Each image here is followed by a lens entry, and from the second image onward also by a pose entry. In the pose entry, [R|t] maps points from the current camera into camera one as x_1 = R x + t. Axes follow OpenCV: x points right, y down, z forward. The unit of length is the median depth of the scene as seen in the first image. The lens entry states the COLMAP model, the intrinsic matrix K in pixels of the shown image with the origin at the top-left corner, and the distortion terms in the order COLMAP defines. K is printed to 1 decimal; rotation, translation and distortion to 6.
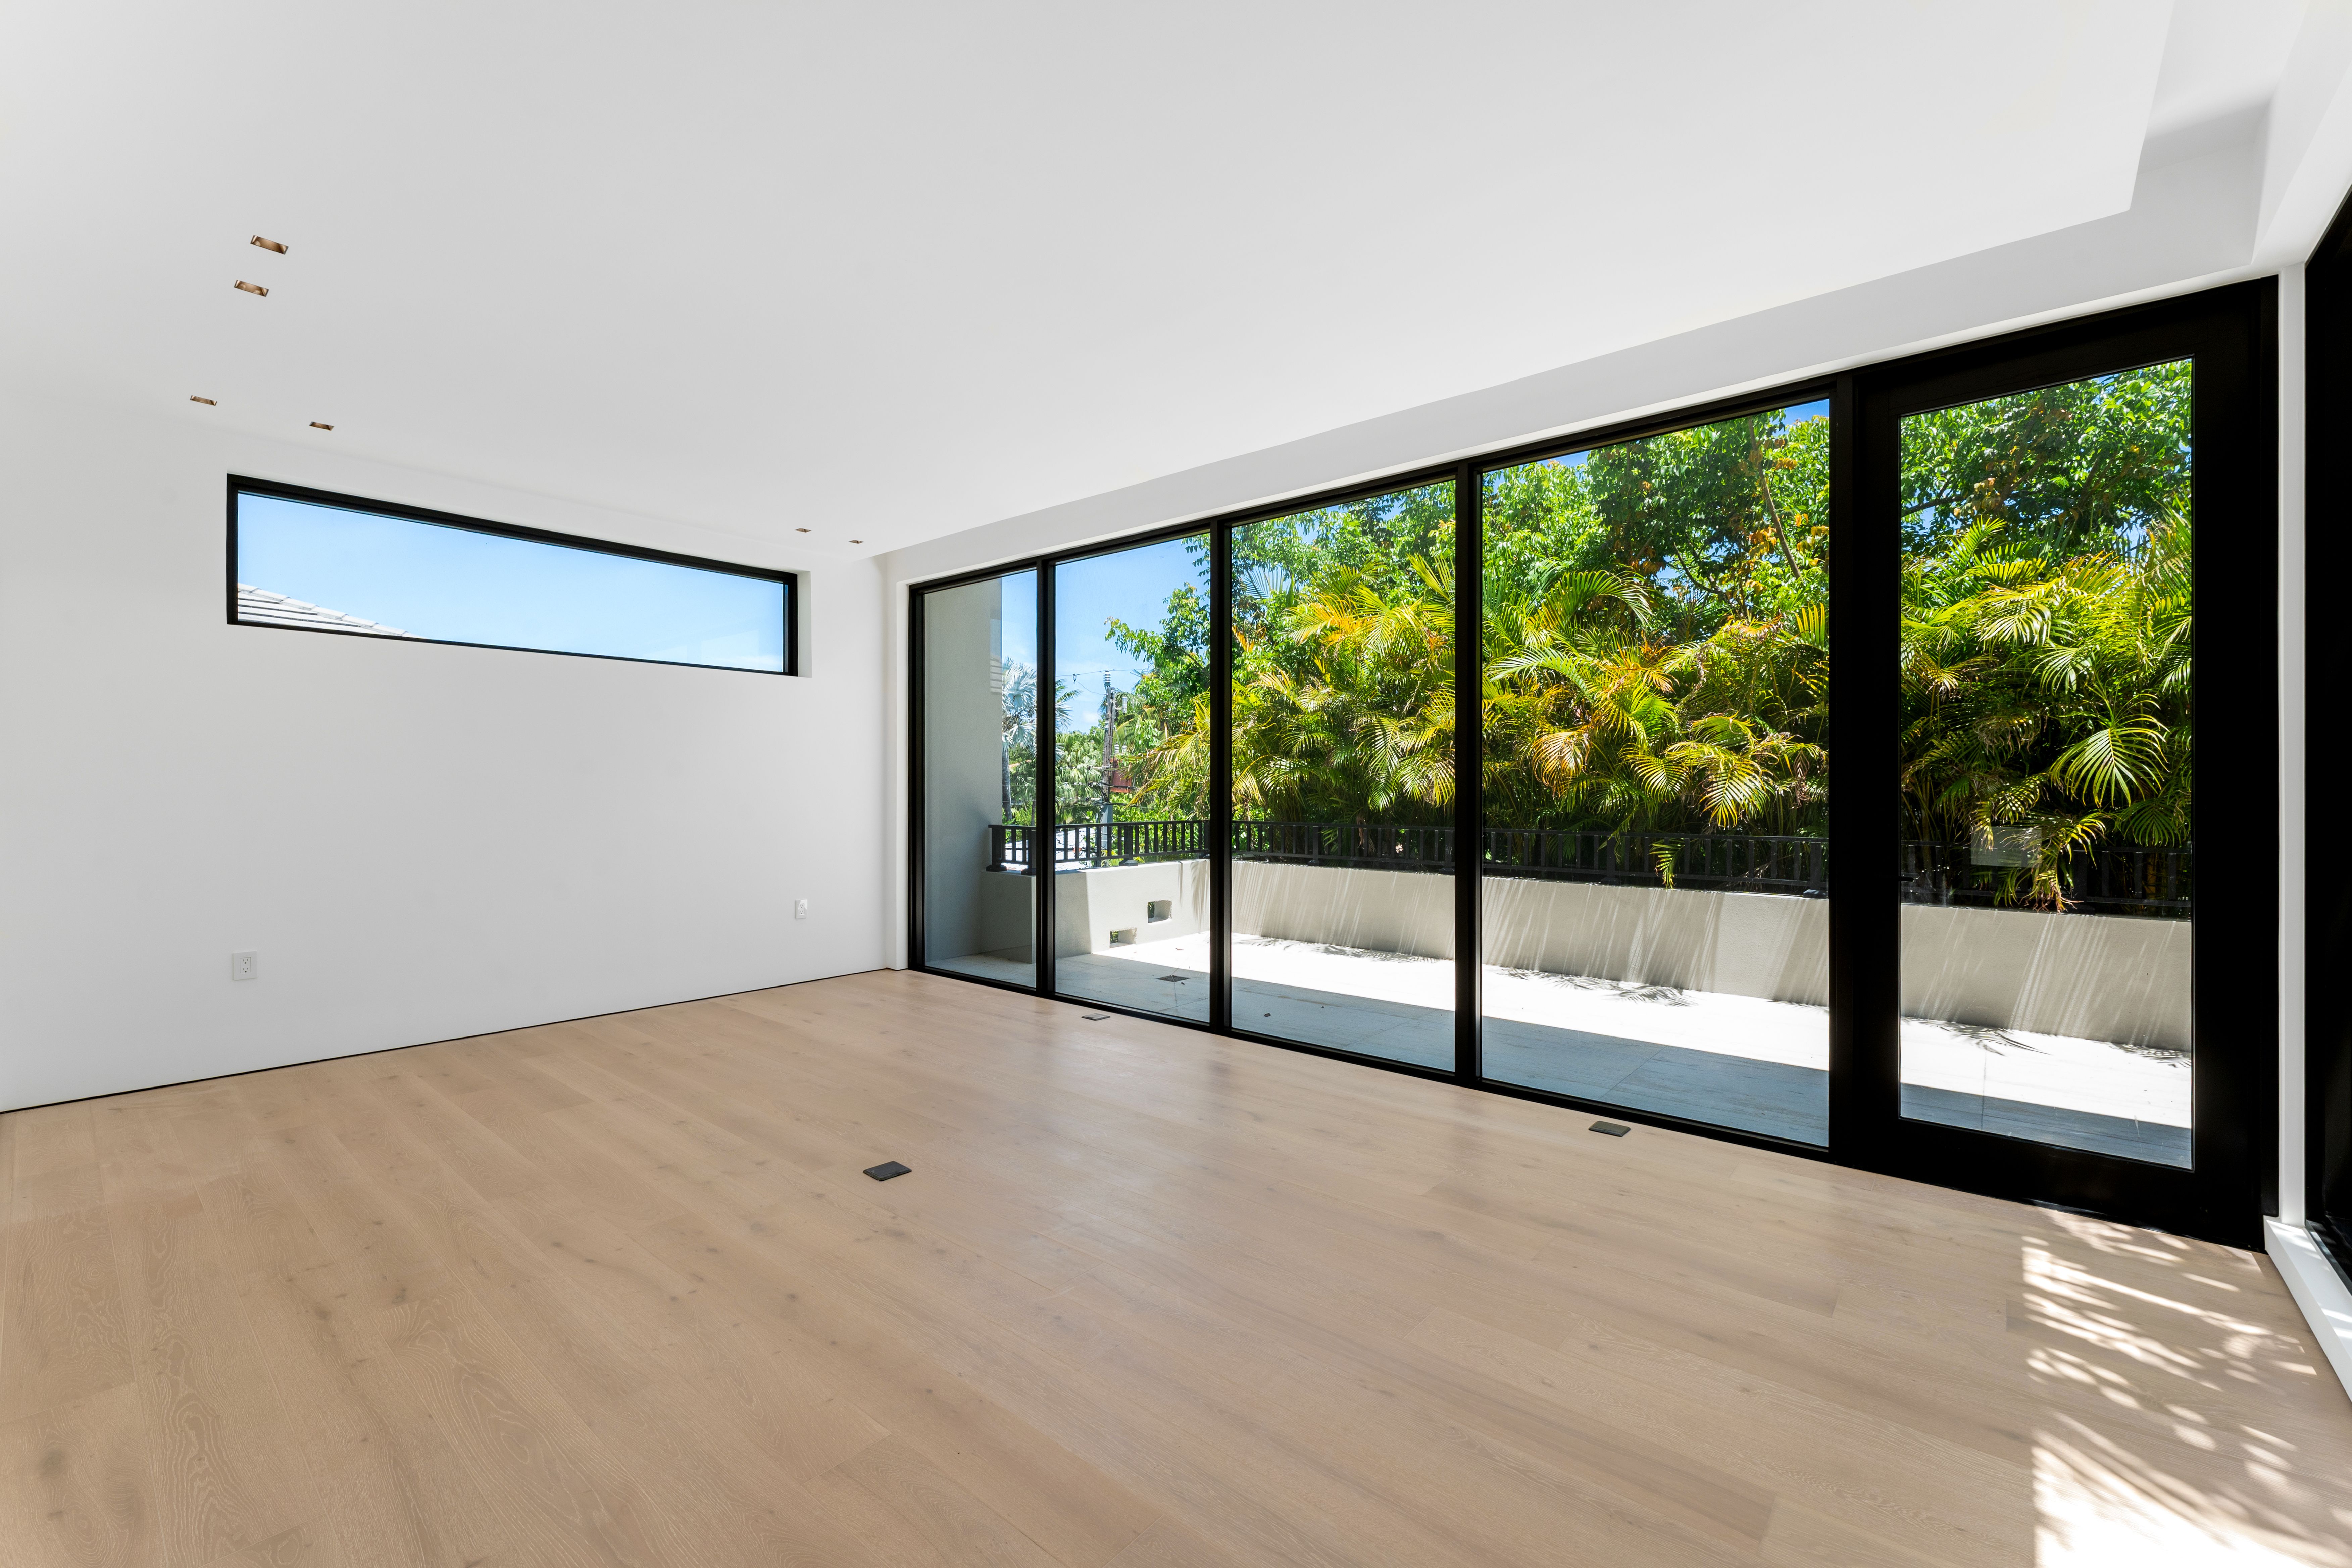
lens RADIAL K [[969.7, 0, 1170.5], [0, 969.7, 783.3], [0, 0, 1]] dist [0.001628, -0.000254]
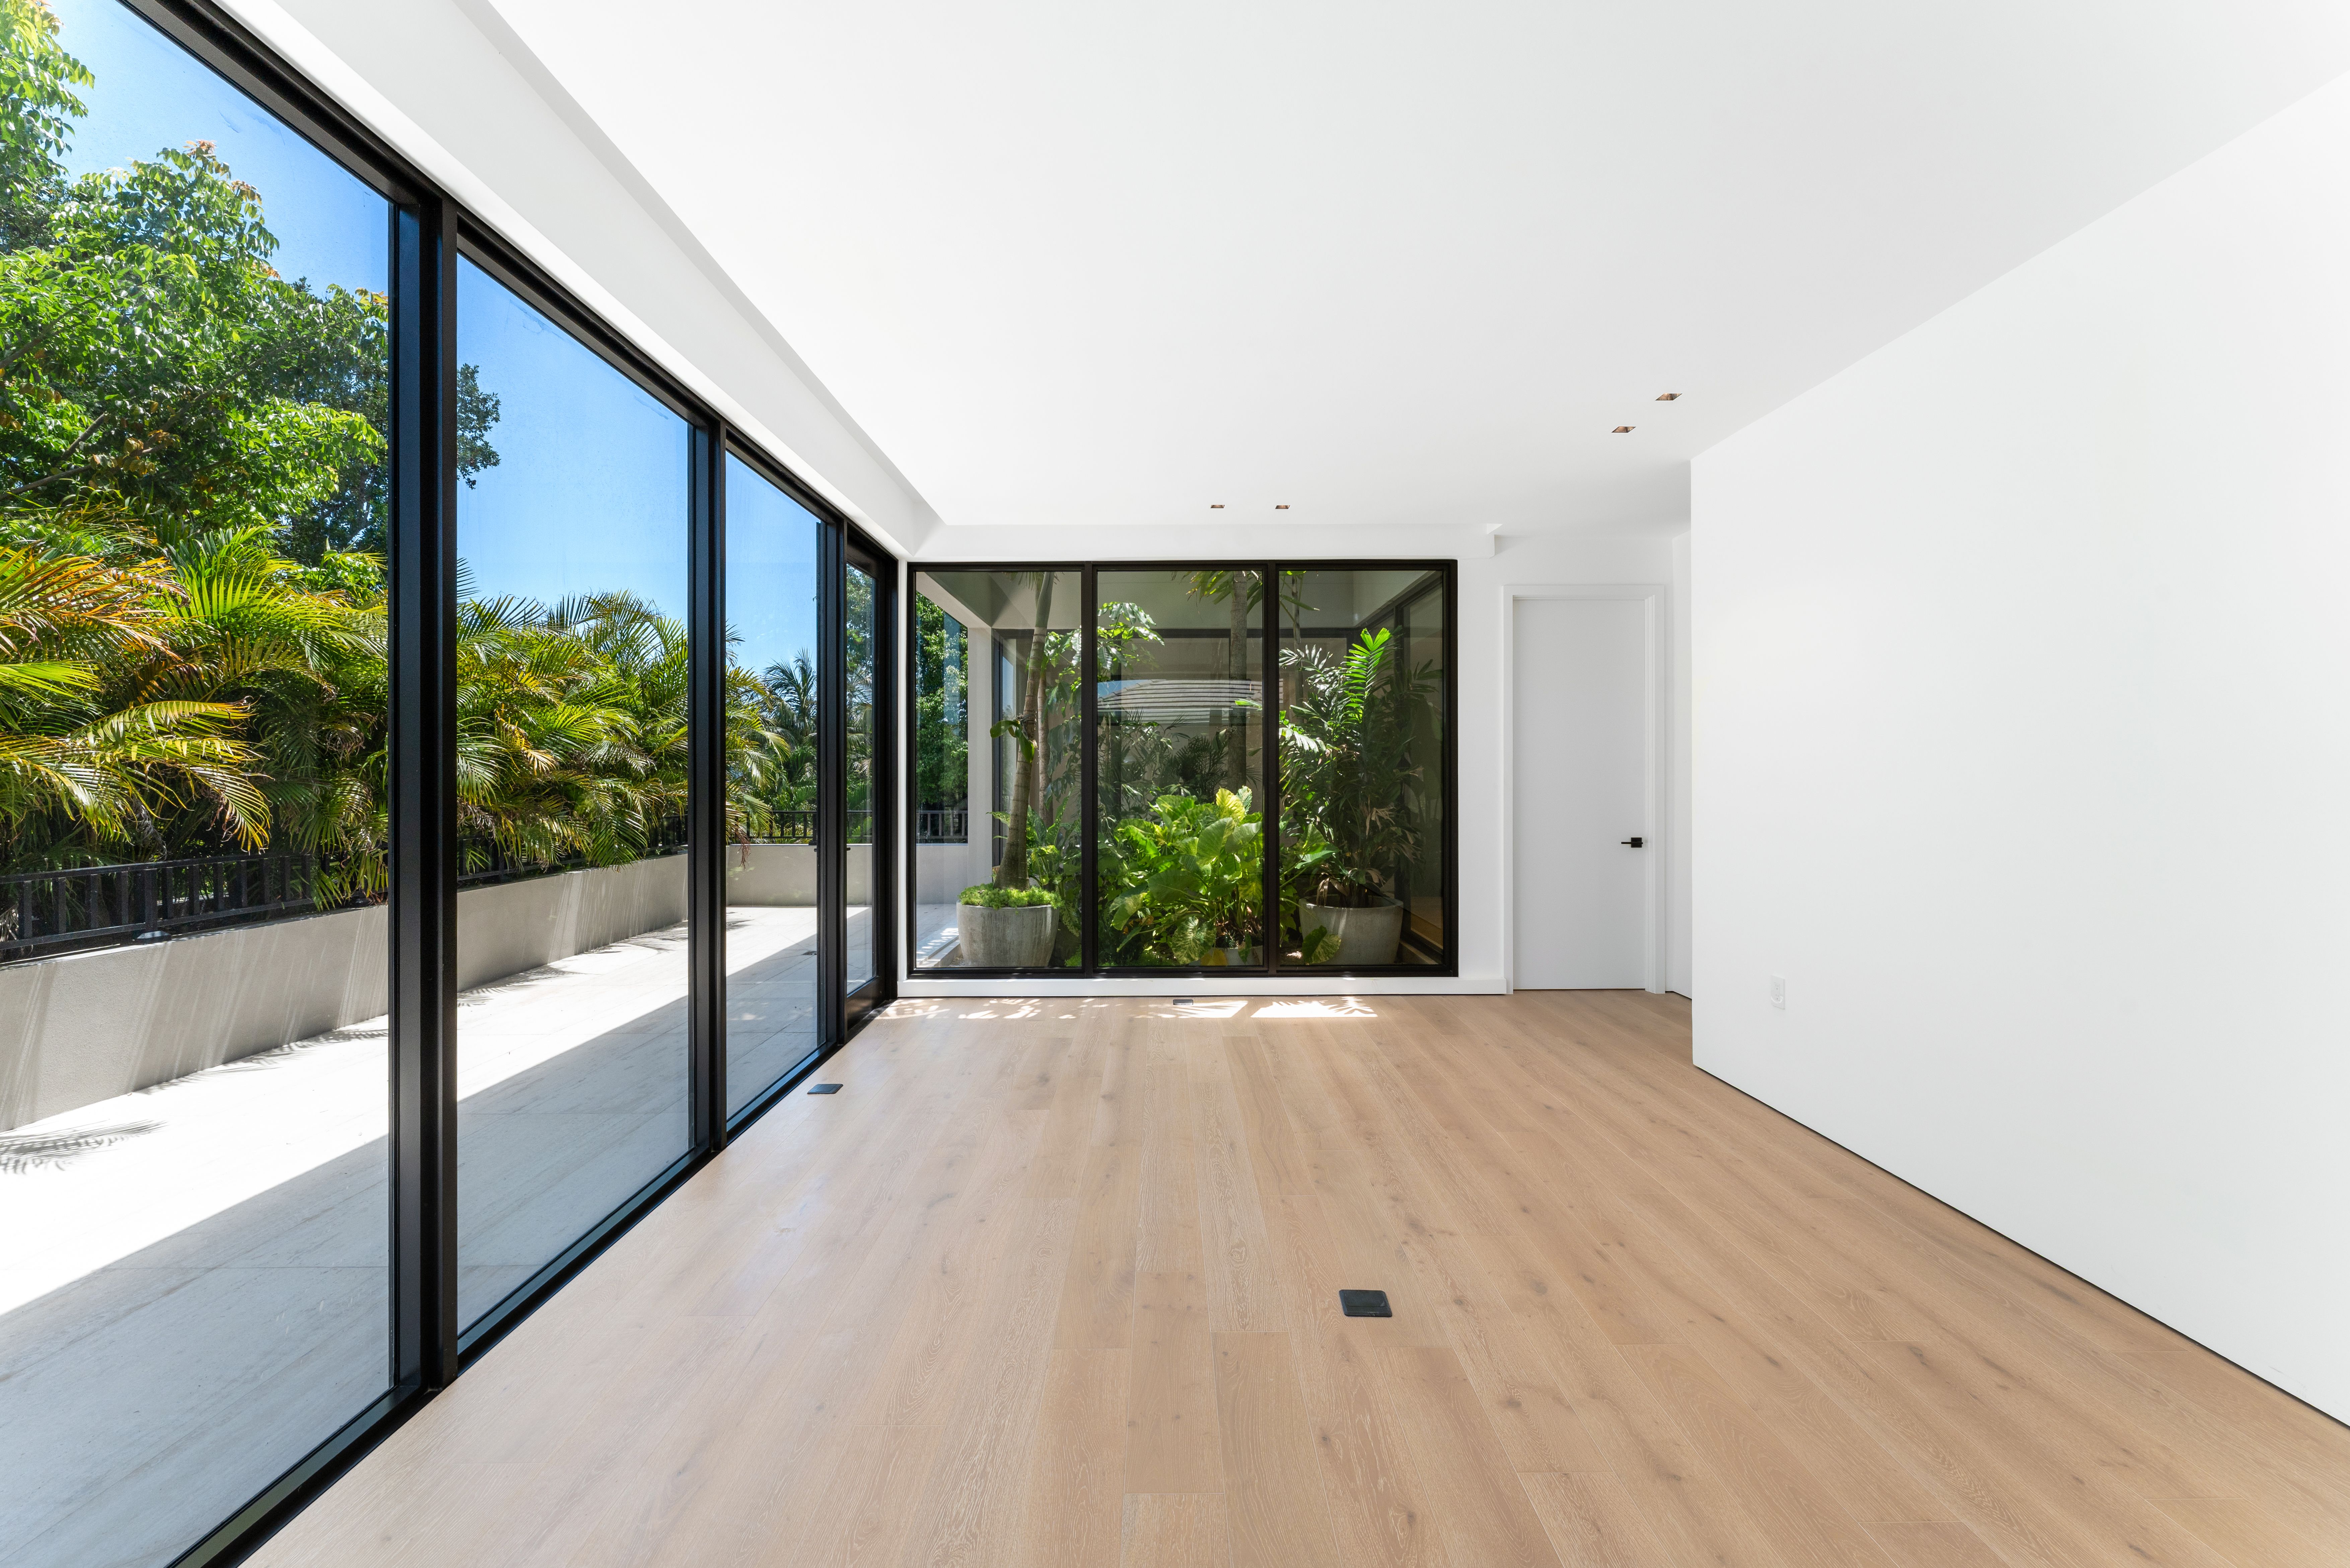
lens RADIAL K [[968.9, 0, 1170.2], [0, 968.9, 779.8], [0, 0, 1]] dist [0.001628, -0.000254]
pose [[-0.658083, -0.000767, 0.752945, -0.934813], [0.001113, 0.999997, 0.001992, -0.021993], [-0.752945, 0.002149, -0.658080, 1.967893]]
